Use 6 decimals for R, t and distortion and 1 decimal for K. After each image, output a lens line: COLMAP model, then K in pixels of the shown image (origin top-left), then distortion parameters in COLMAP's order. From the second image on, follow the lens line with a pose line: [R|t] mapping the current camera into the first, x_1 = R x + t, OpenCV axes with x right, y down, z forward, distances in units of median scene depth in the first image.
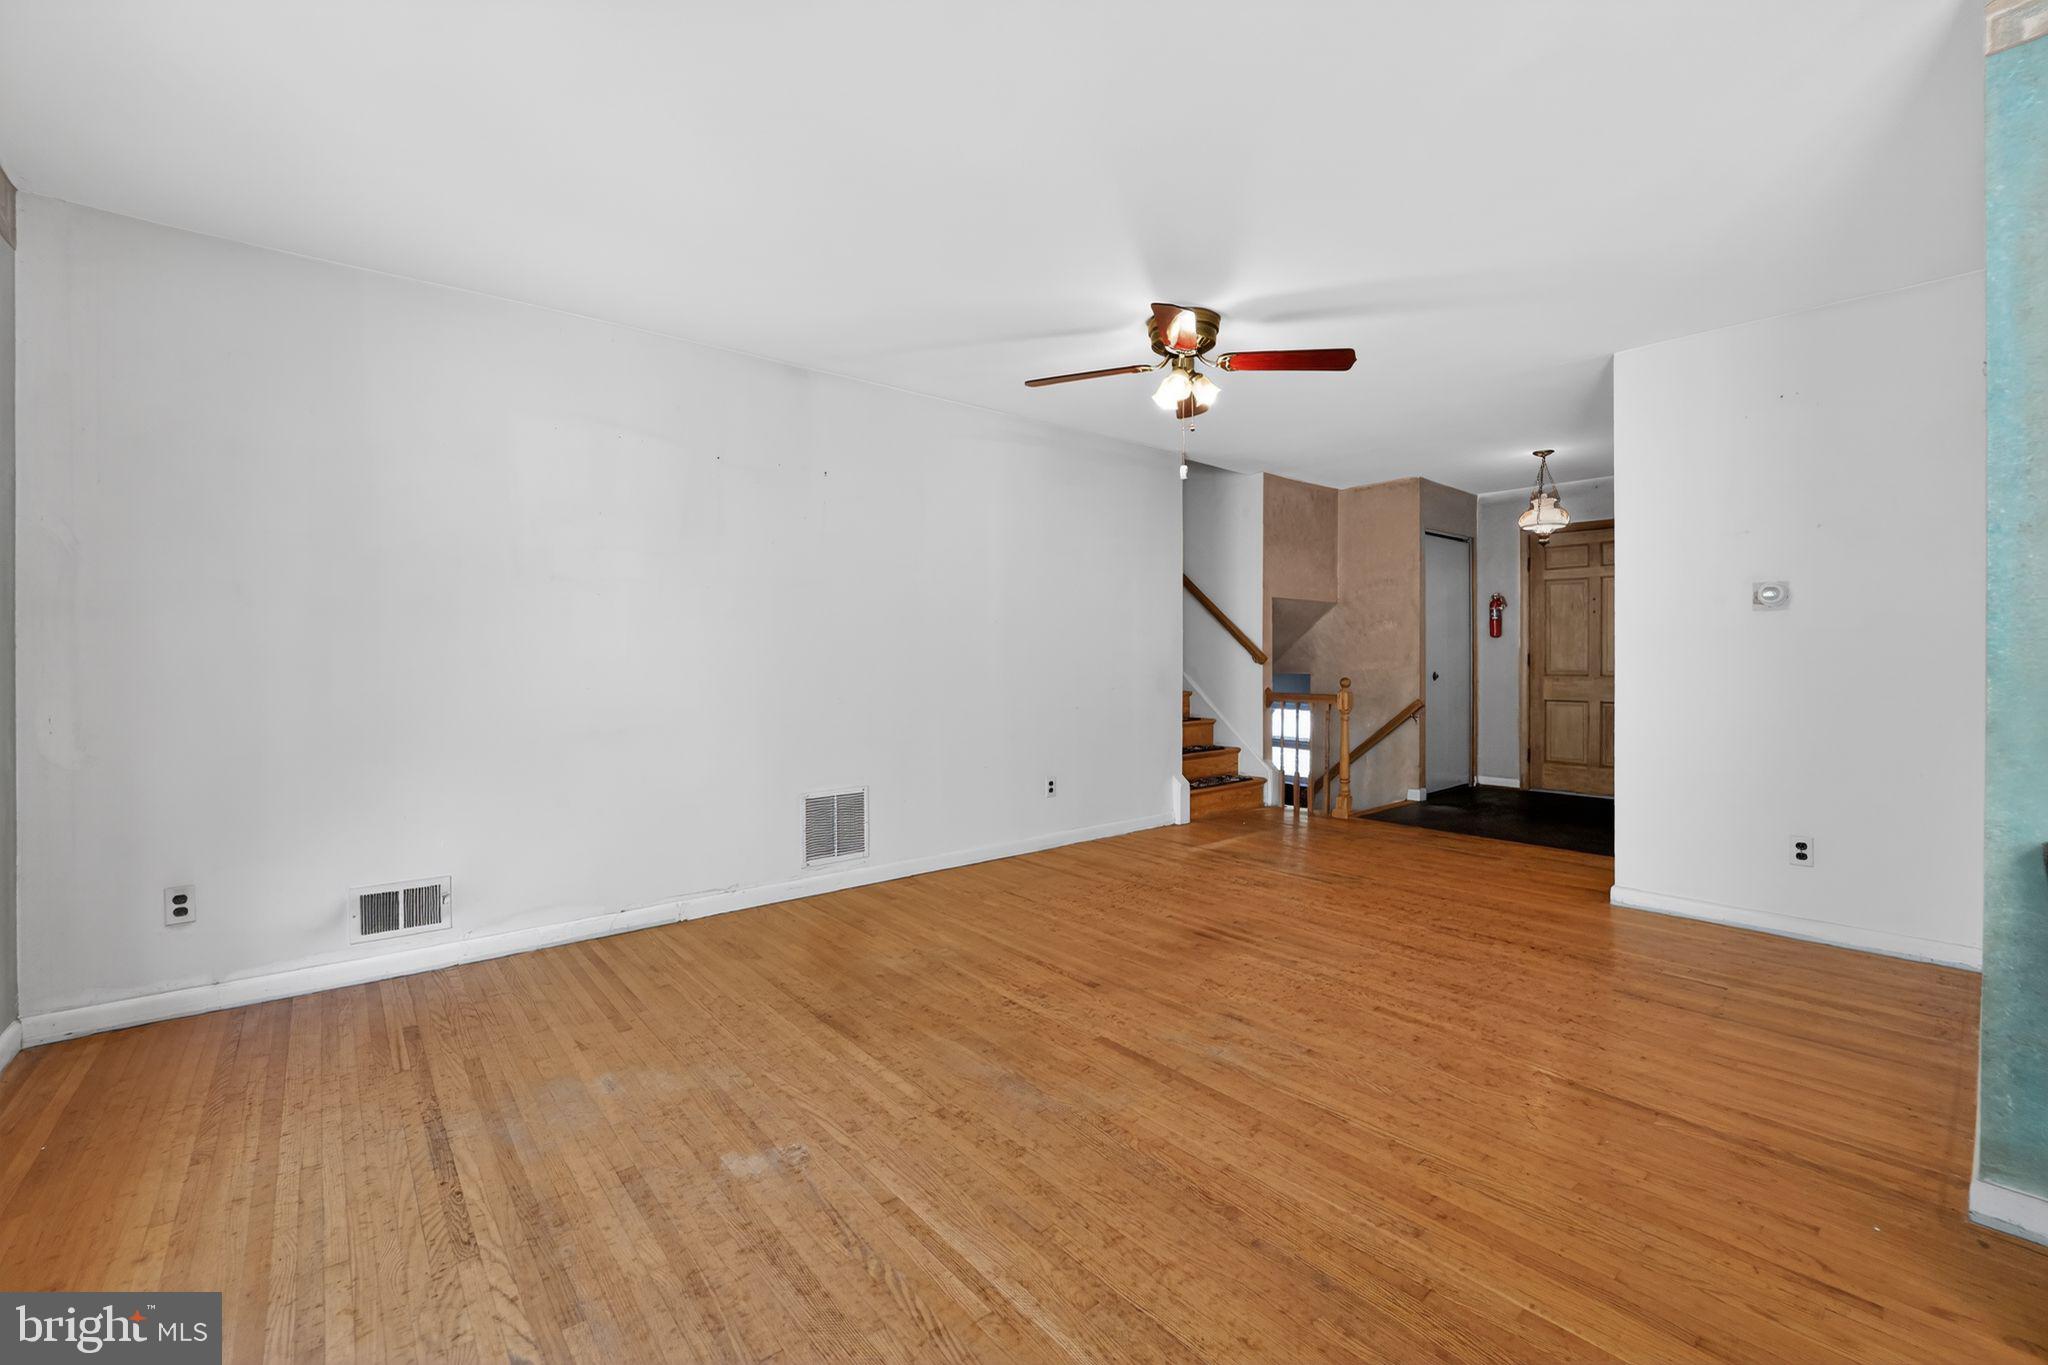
lens RADIAL K [[836.2, 0, 1019.1], [0, 836.2, 661.3], [0, 0, 1]] dist [-0.019571, -0.001111]
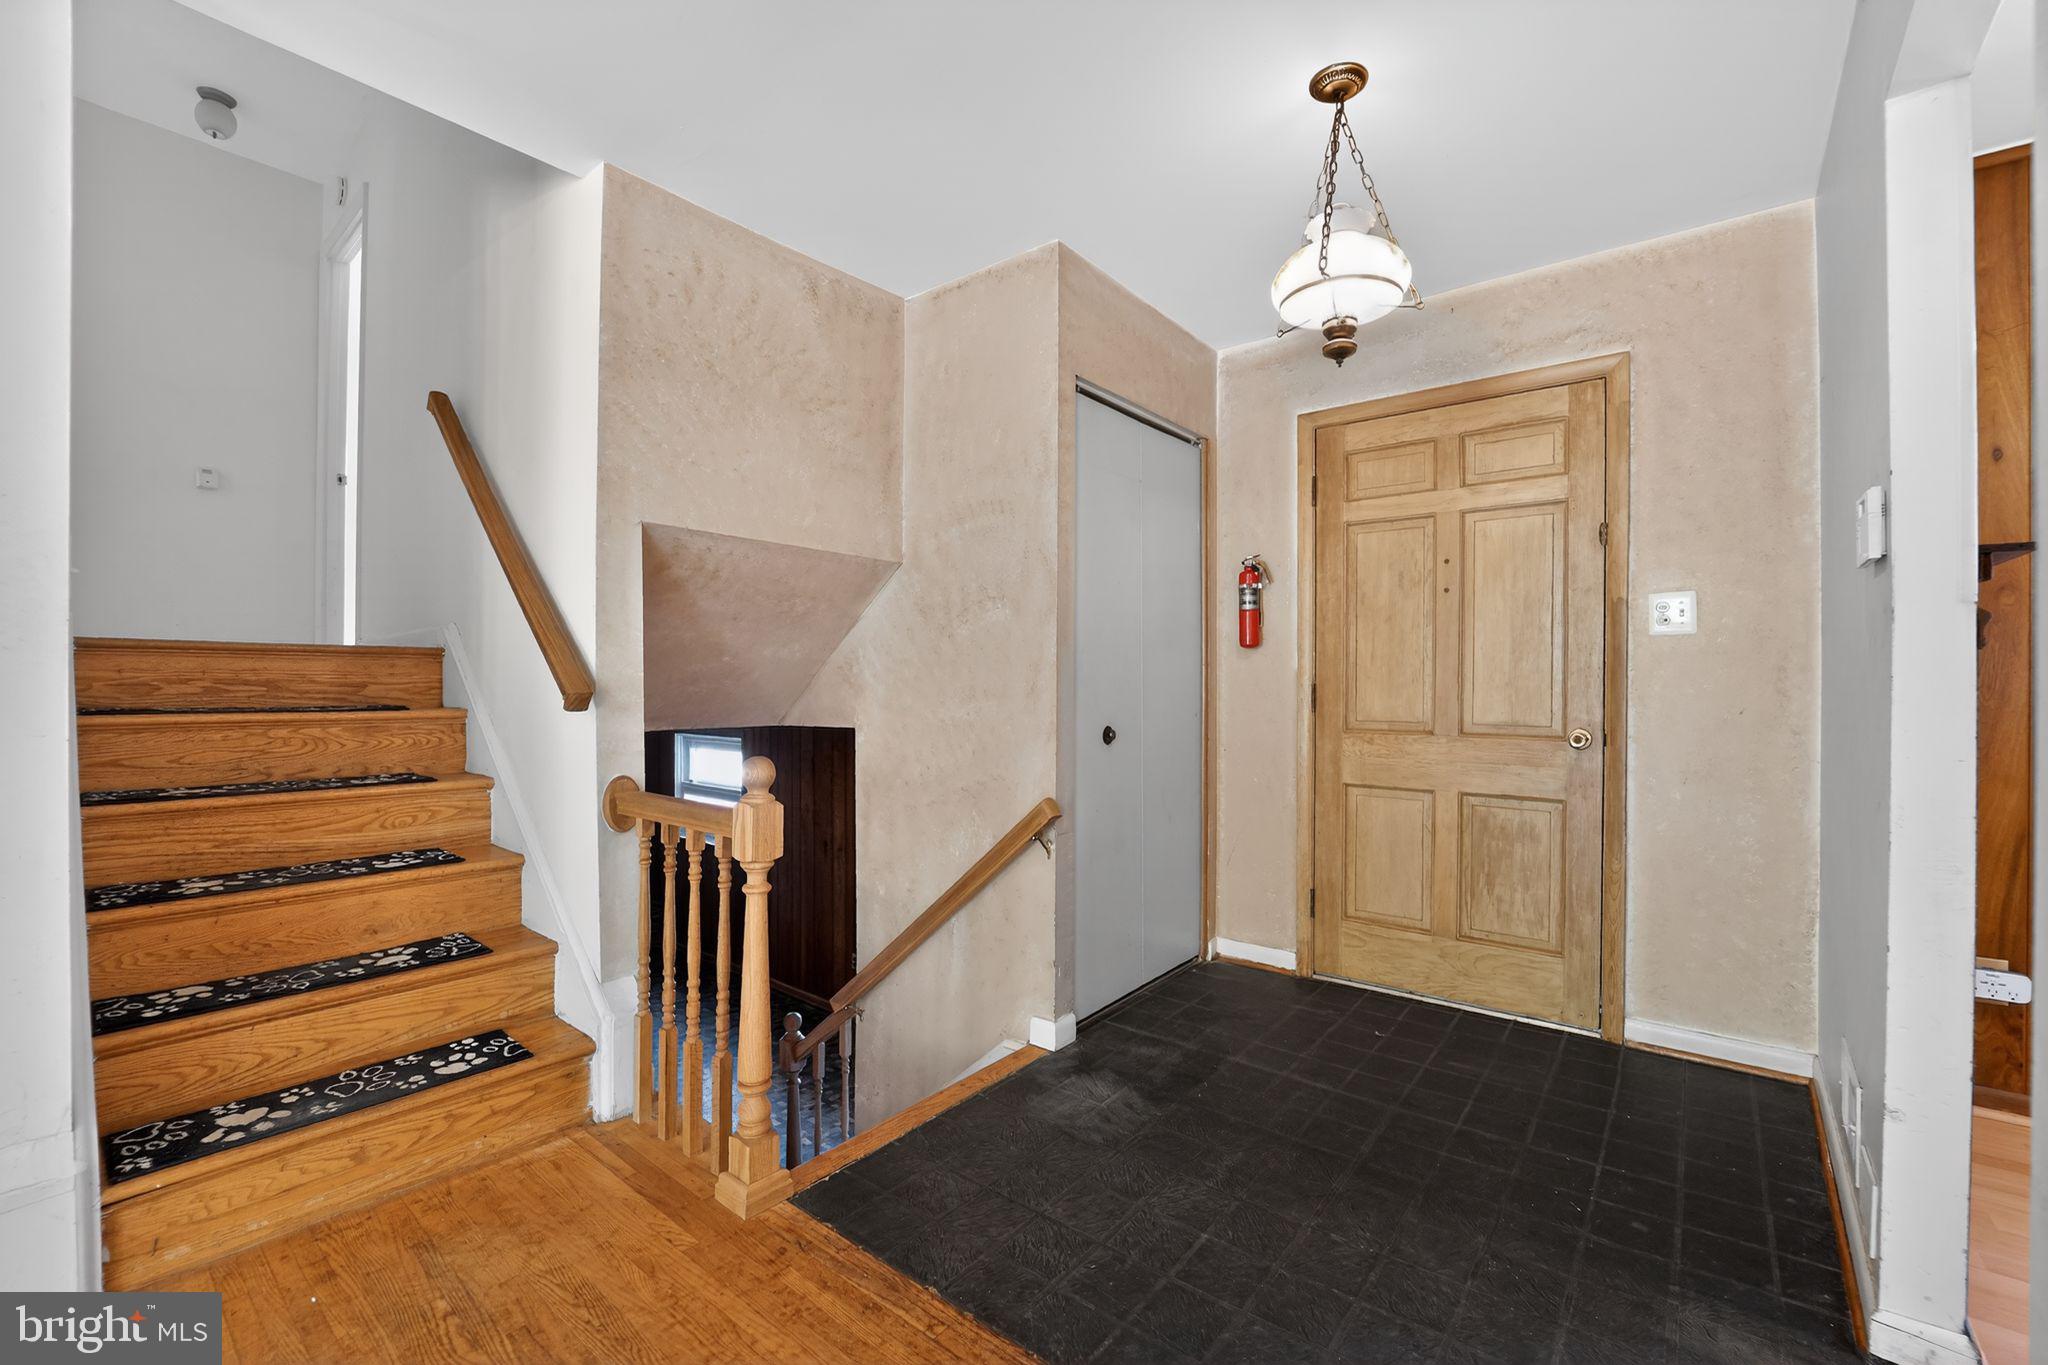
lens RADIAL K [[836.2, 0, 1026.5], [0, 836.2, 691.3], [0, 0, 1]] dist [-0.019571, -0.001111]
pose [[0.981529, 0.002325, 0.191298, 0.732295], [-0.002727, 0.999995, 0.001836, -0.010237], [-0.191292, -0.002324, 0.981530, 1.142532]]
